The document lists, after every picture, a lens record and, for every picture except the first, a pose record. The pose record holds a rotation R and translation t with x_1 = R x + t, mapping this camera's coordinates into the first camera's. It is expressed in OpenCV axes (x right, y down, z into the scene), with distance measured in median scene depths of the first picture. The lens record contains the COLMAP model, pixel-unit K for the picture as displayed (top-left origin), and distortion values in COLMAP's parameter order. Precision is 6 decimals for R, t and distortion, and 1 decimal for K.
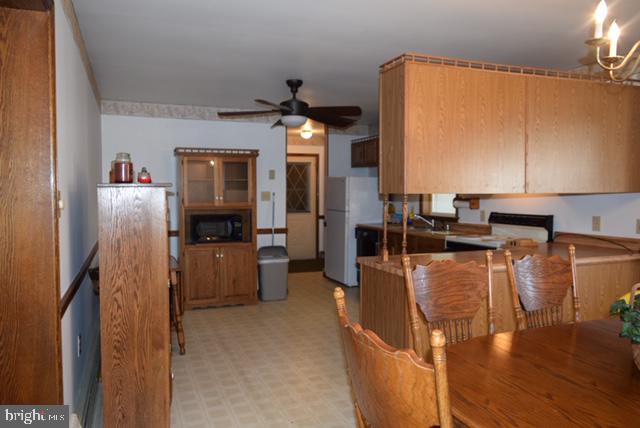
lens RADIAL K [[495.5, 0, 323.7], [0, 495.5, 207.4], [0, 0, 1]] dist [-0.017236, 0.004036]
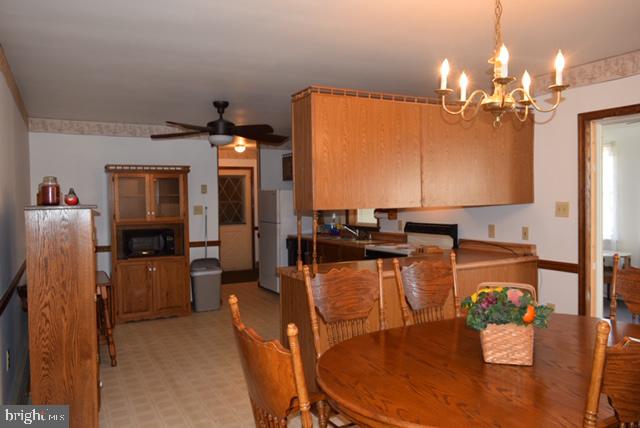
lens RADIAL K [[495.5, 0, 324.1], [0, 495.5, 207.4], [0, 0, 1]] dist [-0.017236, 0.004036]
pose [[0.993416, -0.017004, 0.113298, 0.041140], [0.018951, 0.999690, -0.016134, -0.010458], [-0.112989, 0.018175, 0.993430, -0.084204]]
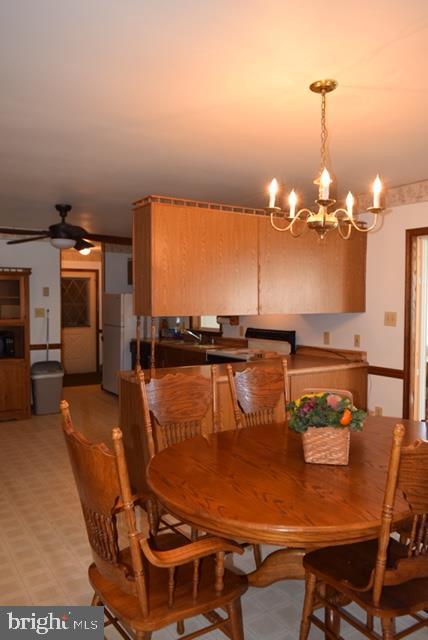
lens RADIAL K [[495.5, 0, 218.7], [0, 495.5, 318.8], [0, 0, 1]] dist [-0.017236, 0.004036]
pose [[0.979053, -0.003369, 0.203577, 0.055251], [0.002966, 0.999993, 0.002284, -0.016971], [-0.203583, -0.001632, 0.979056, -0.111798]]
